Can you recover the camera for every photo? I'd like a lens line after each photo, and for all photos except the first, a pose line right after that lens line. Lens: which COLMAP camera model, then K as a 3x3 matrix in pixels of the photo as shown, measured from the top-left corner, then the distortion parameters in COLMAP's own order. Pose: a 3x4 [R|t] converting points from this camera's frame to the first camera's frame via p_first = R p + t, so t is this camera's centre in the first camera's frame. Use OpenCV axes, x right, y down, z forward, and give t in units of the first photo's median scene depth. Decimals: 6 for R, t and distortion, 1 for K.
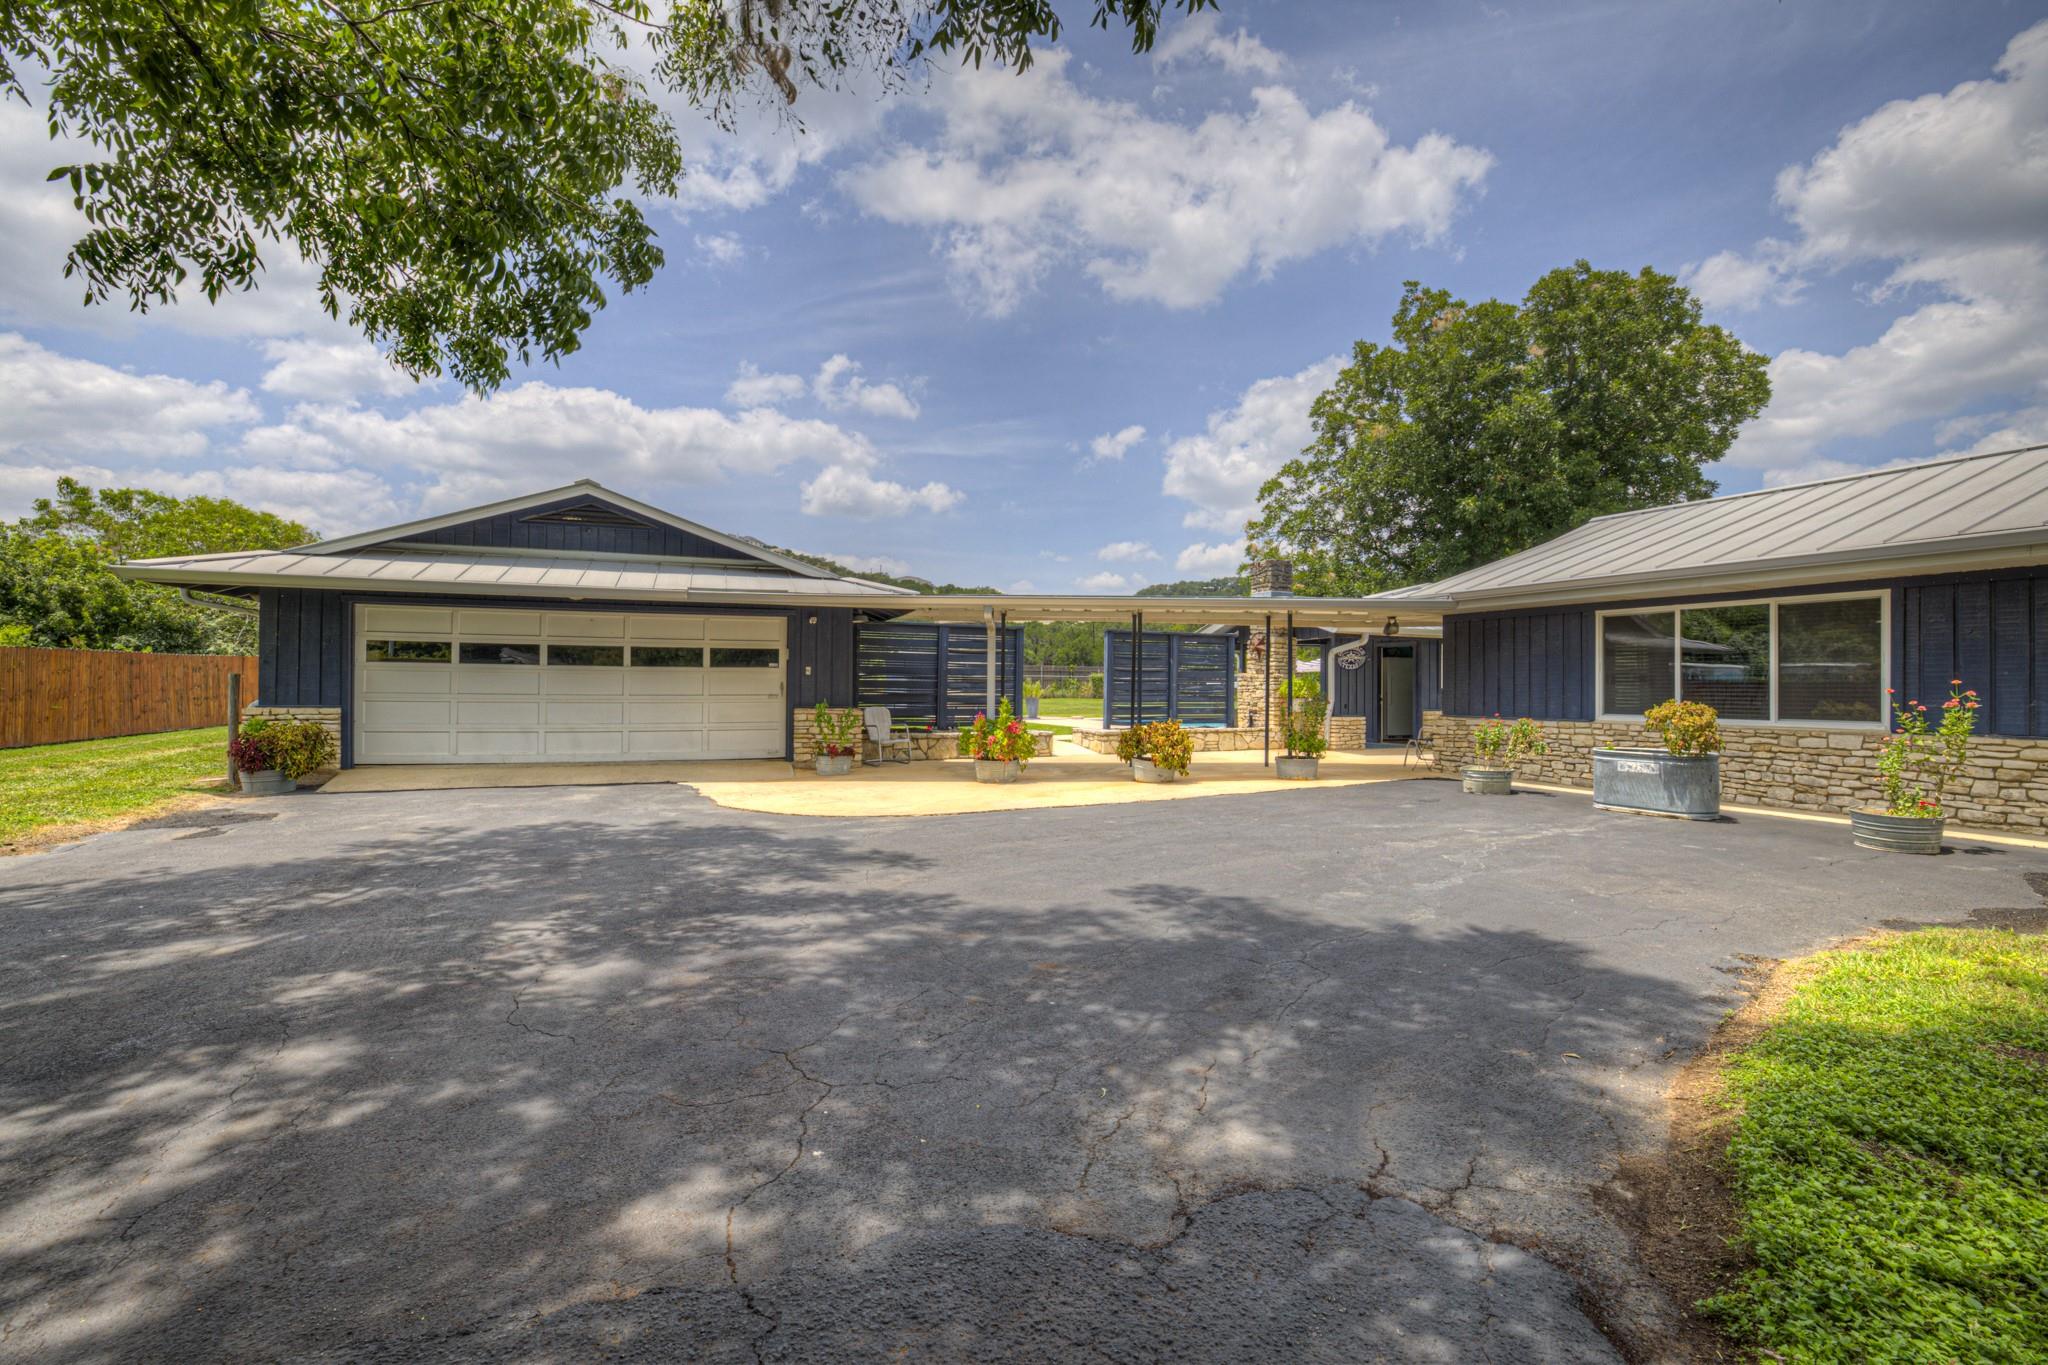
lens RADIAL K [[874.3, 0, 1028.2], [0, 874.3, 680.7], [0, 0, 1]] dist [-0.013568, 0.003106]
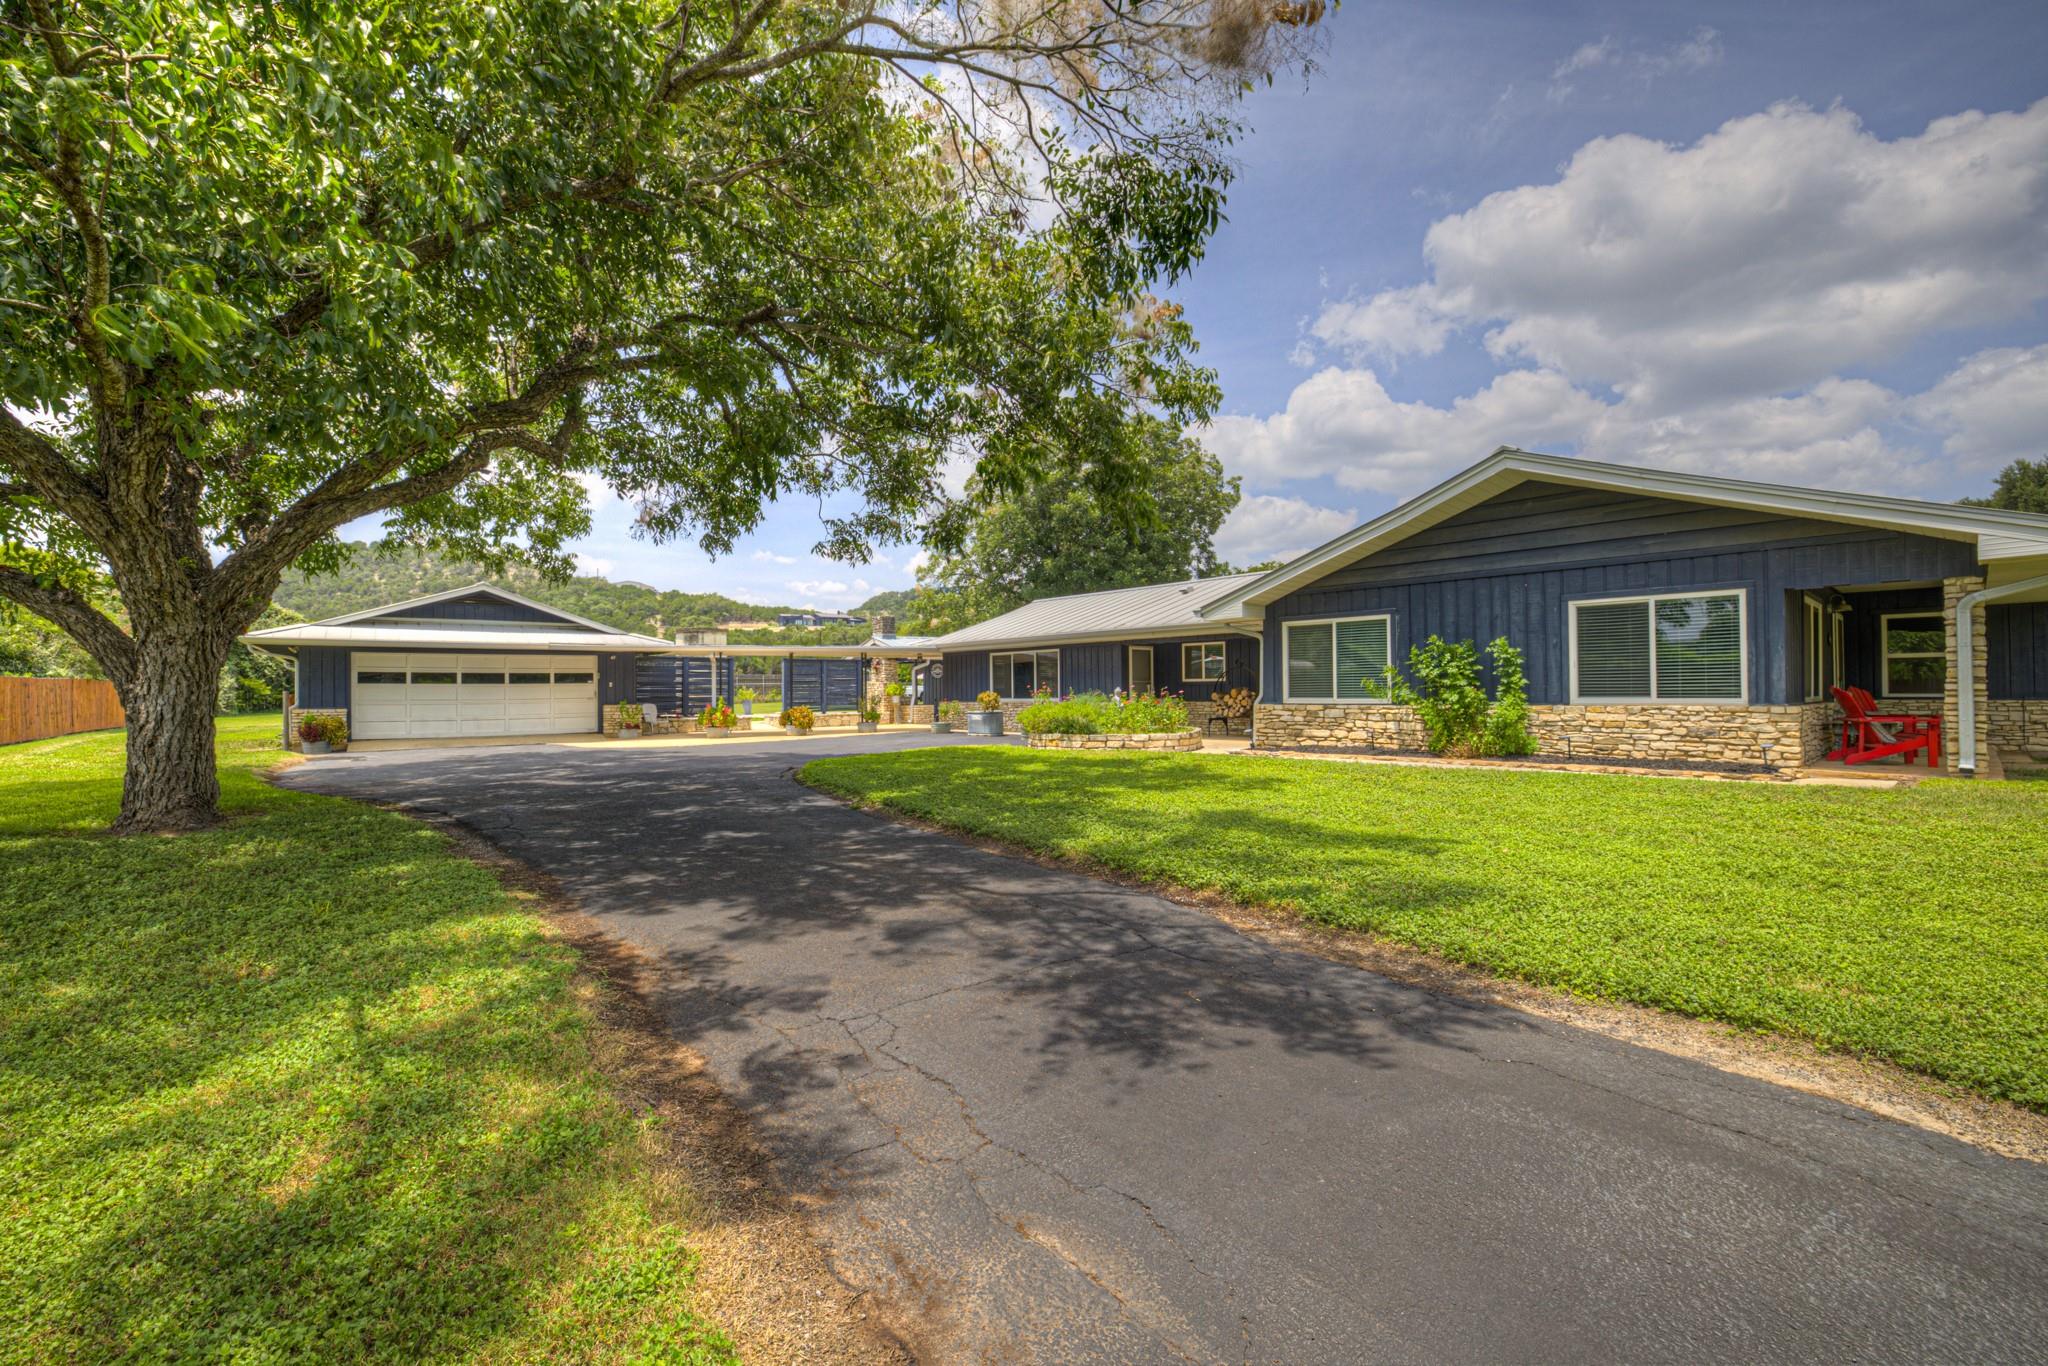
lens RADIAL K [[1019.1, 0, 1016.8], [0, 1019.1, 689.1], [0, 0, 1]] dist [0.004057, 0.000219]
pose [[0.969652, -0.015845, 0.243975, 0.055889], [0.015538, 0.999874, 0.003183, 0.004687], [-0.243995, 0.000704, 0.969776, -1.322122]]
